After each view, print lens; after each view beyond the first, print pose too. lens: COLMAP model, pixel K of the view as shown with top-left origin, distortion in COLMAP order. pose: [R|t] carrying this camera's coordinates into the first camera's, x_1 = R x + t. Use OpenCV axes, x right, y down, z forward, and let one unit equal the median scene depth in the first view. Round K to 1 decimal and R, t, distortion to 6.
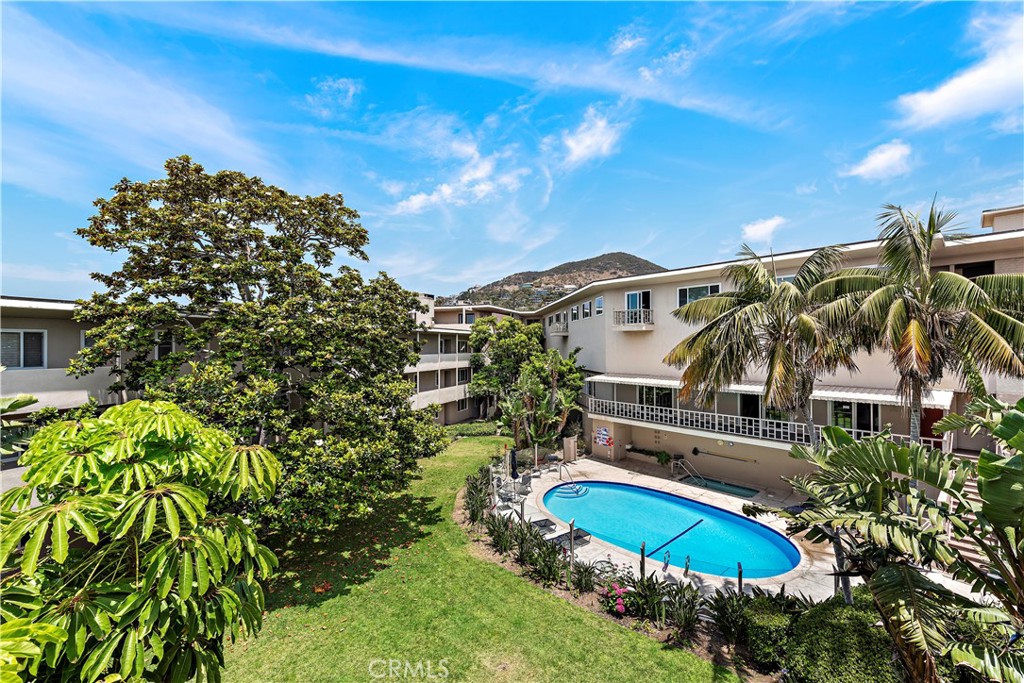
lens RADIAL K [[420.4, 0, 504.2], [0, 420.4, 337.1], [0, 0, 1]] dist [0.001640, 0.000057]
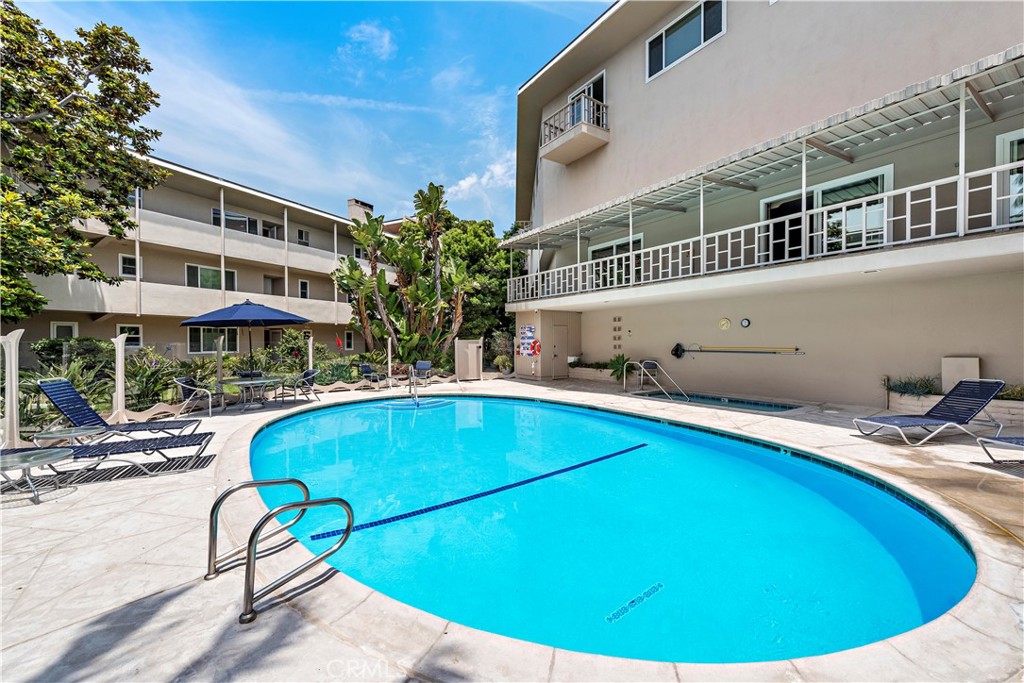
lens RADIAL K [[399.0, 0, 518.6], [0, 399.0, 346.9], [0, 0, 1]] dist [0.011663, 0.000072]
pose [[0.993085, -0.002615, -0.117369, 0.299128], [0.004225, 0.999900, 0.013469, 0.245933], [0.117322, -0.013872, 0.992997, 0.458238]]
